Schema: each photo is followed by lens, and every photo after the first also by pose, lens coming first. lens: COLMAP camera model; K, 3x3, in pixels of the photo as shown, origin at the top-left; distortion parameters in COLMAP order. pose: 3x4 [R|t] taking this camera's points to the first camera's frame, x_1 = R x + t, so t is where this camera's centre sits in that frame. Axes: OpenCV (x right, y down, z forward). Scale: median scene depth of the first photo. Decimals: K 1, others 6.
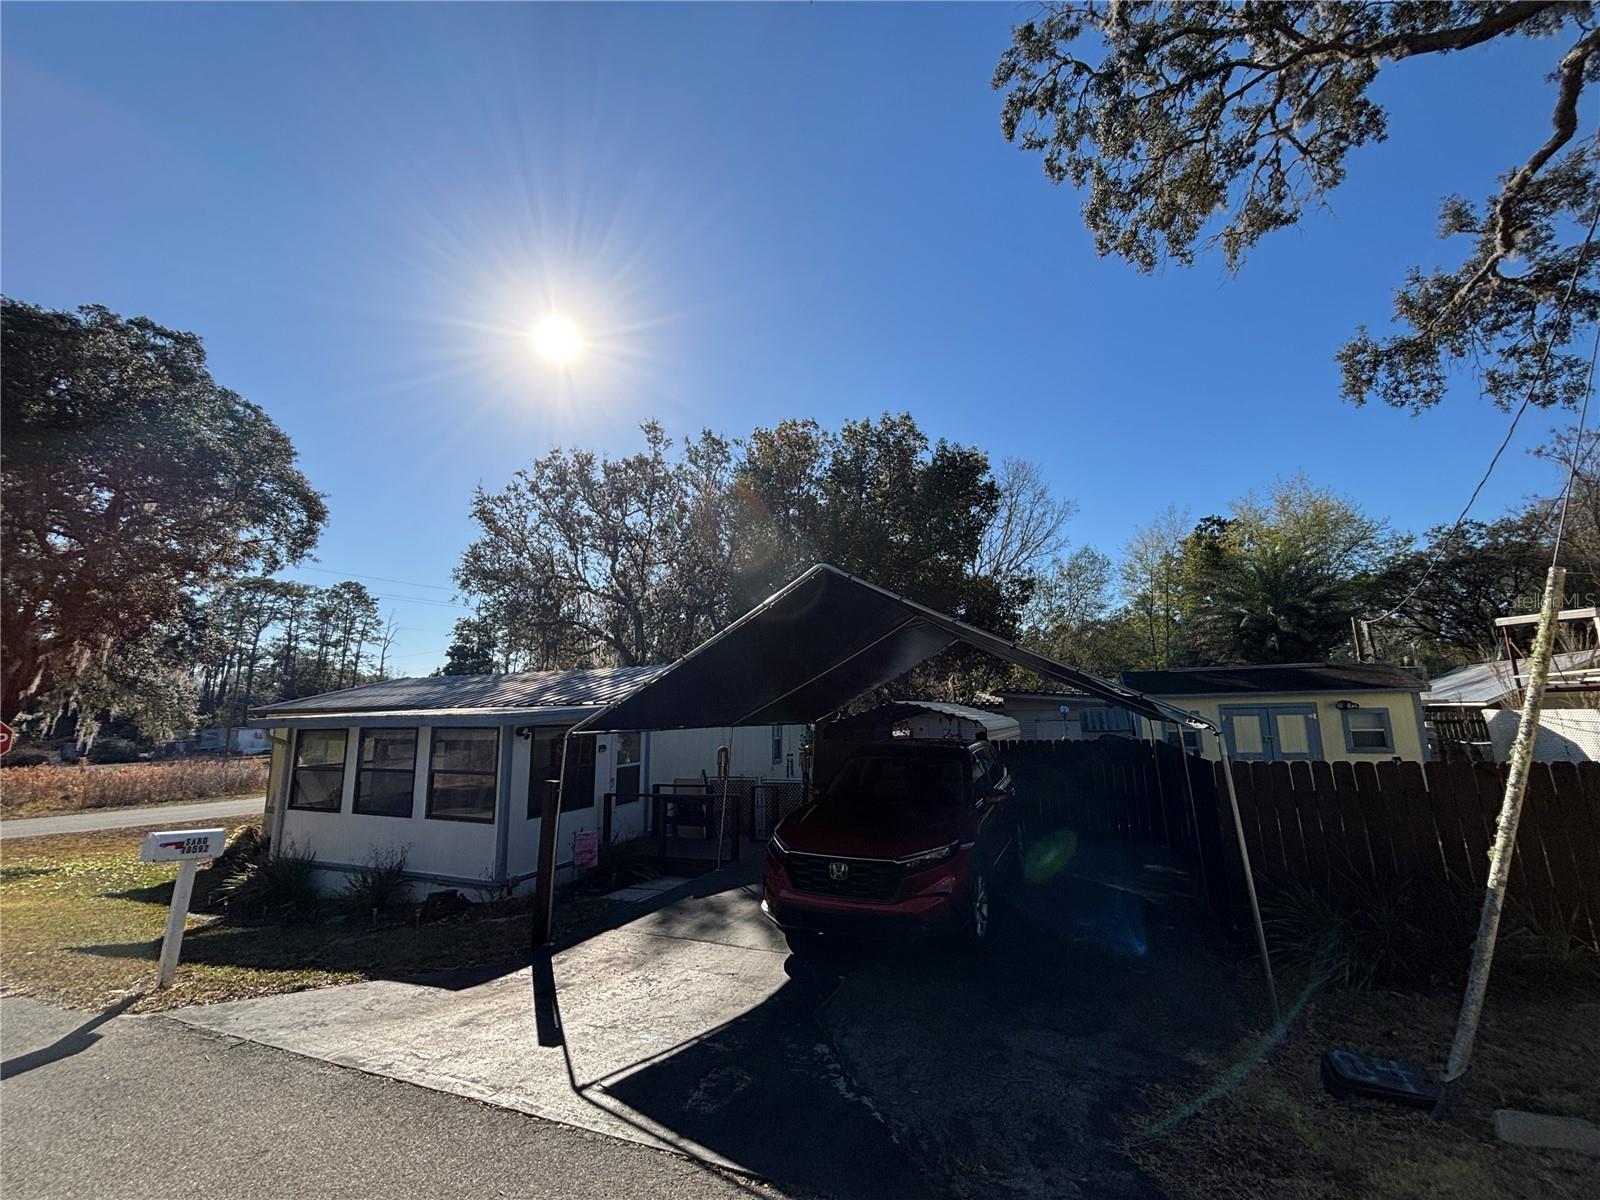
lens RADIAL K [[647.5, 0, 795.8], [0, 647.5, 598.9], [0, 0, 1]] dist [0.001882, -0.000367]
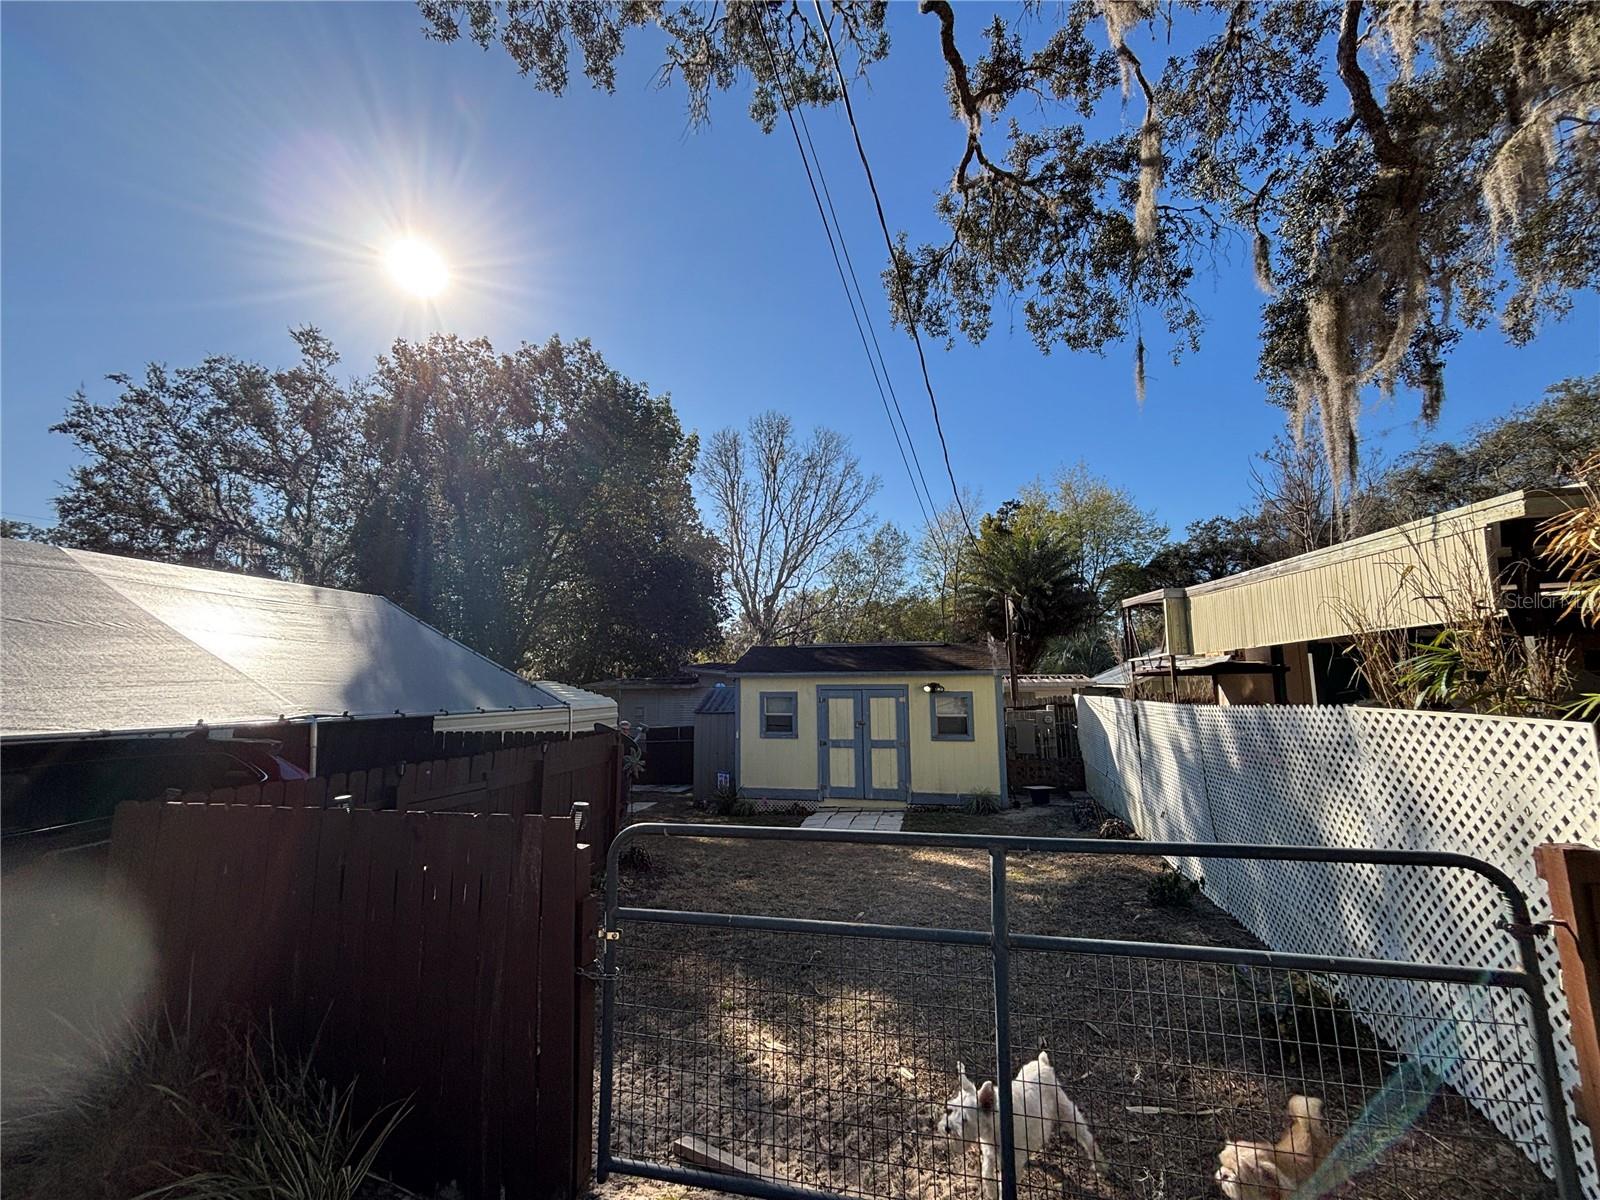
lens RADIAL K [[647.5, 0, 807.6], [0, 647.5, 596.8], [0, 0, 1]] dist [0.001882, -0.000367]
pose [[0.981833, 0.034216, 0.186636, 0.467168], [-0.041213, 0.998581, 0.033736, 0.014202], [-0.185217, -0.040815, 0.981850, 0.145008]]
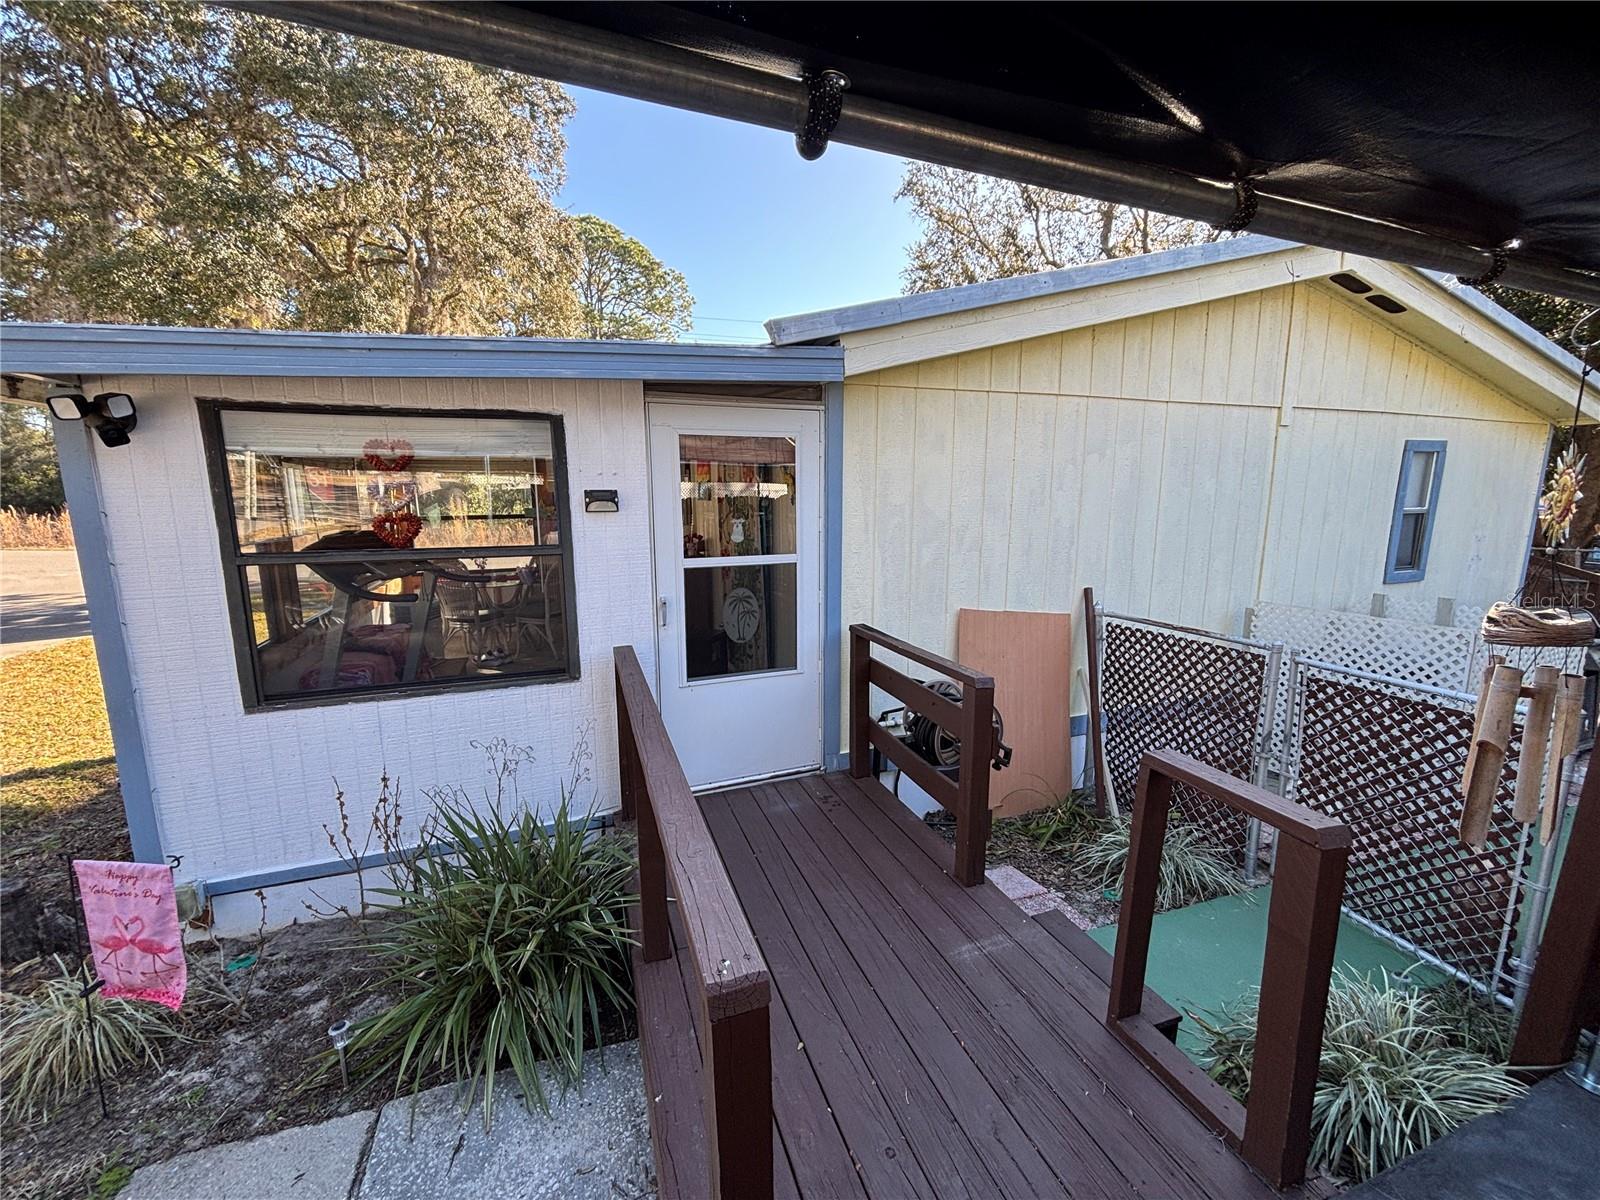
lens RADIAL K [[647.5, 0, 799.8], [0, 647.5, 598.4], [0, 0, 1]] dist [0.001882, -0.000367]
pose [[0.705678, 0.143603, -0.693827, -0.019307], [0.108260, 0.945894, 0.305882, 0.154634], [0.700213, -0.290968, 0.651951, 0.688535]]
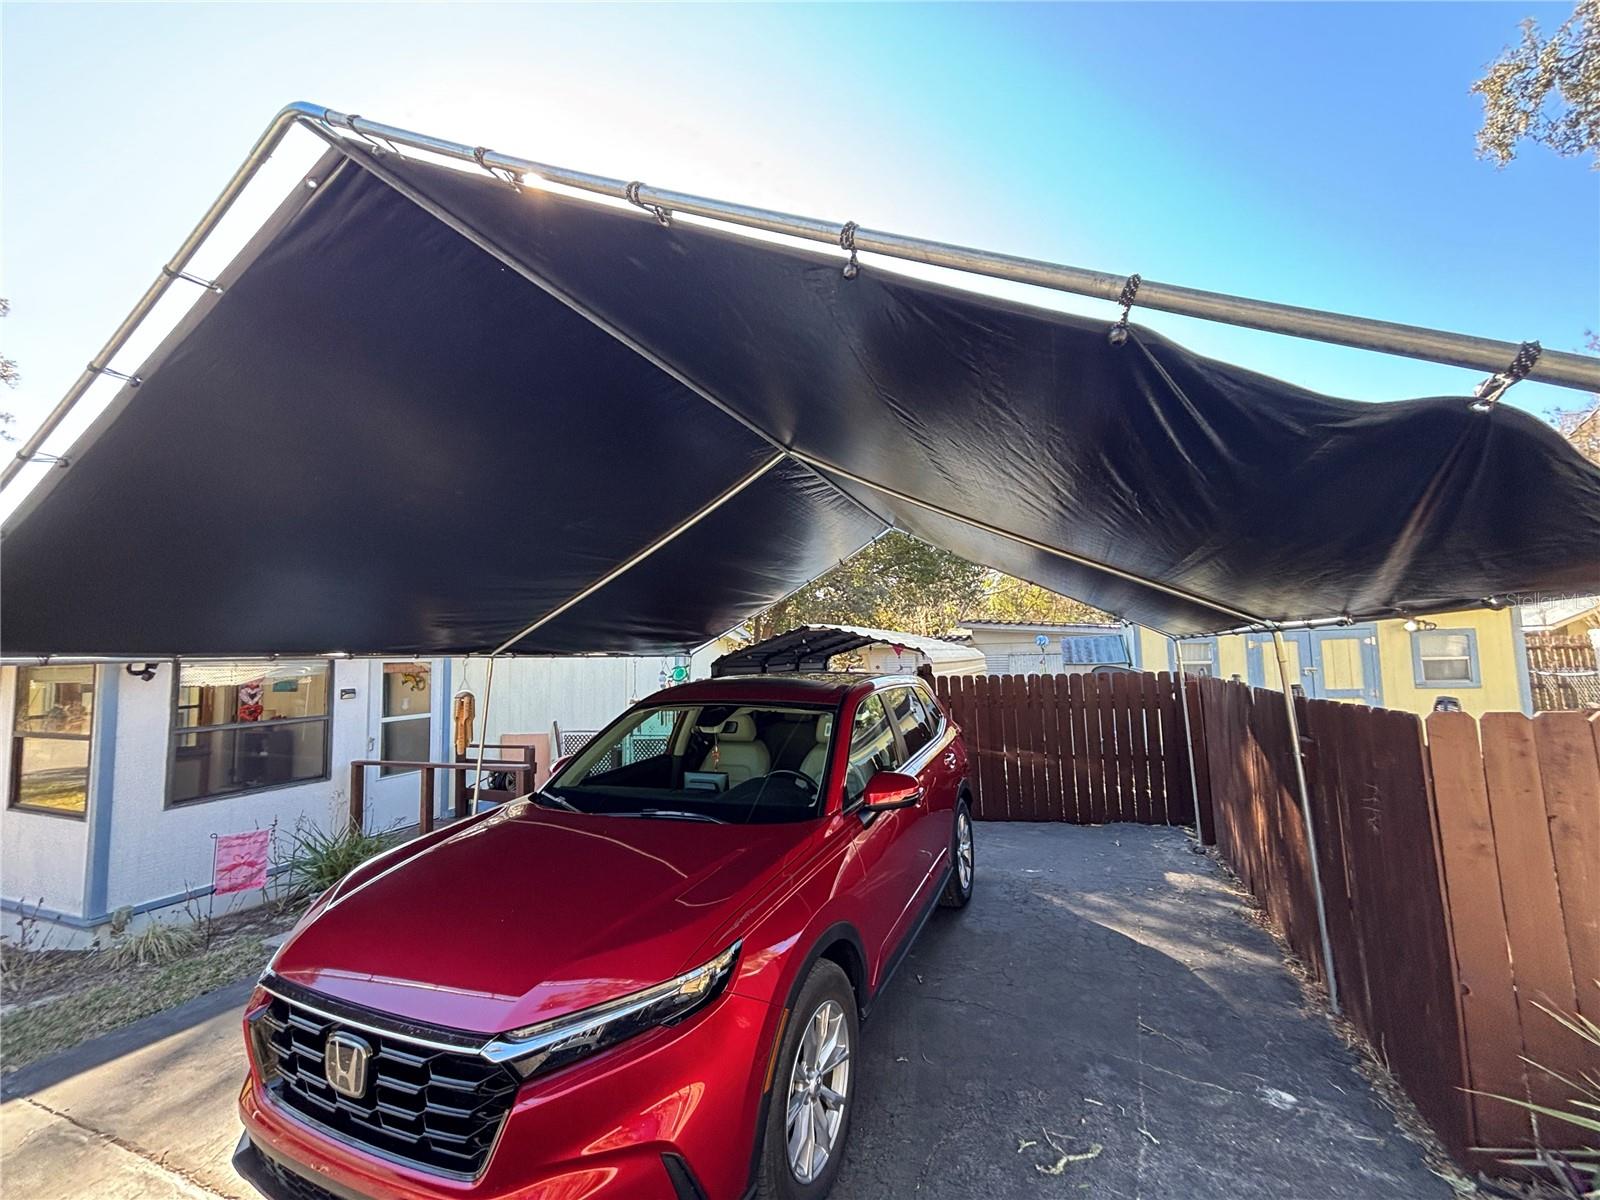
lens RADIAL K [[647.5, 0, 803.5], [0, 647.5, 598.6], [0, 0, 1]] dist [0.001882, -0.000367]
pose [[0.999275, -0.004040, 0.037860, 0.110689], [0.000713, 0.996168, 0.087463, 0.062423], [-0.038068, -0.087372, 0.995448, 0.270622]]
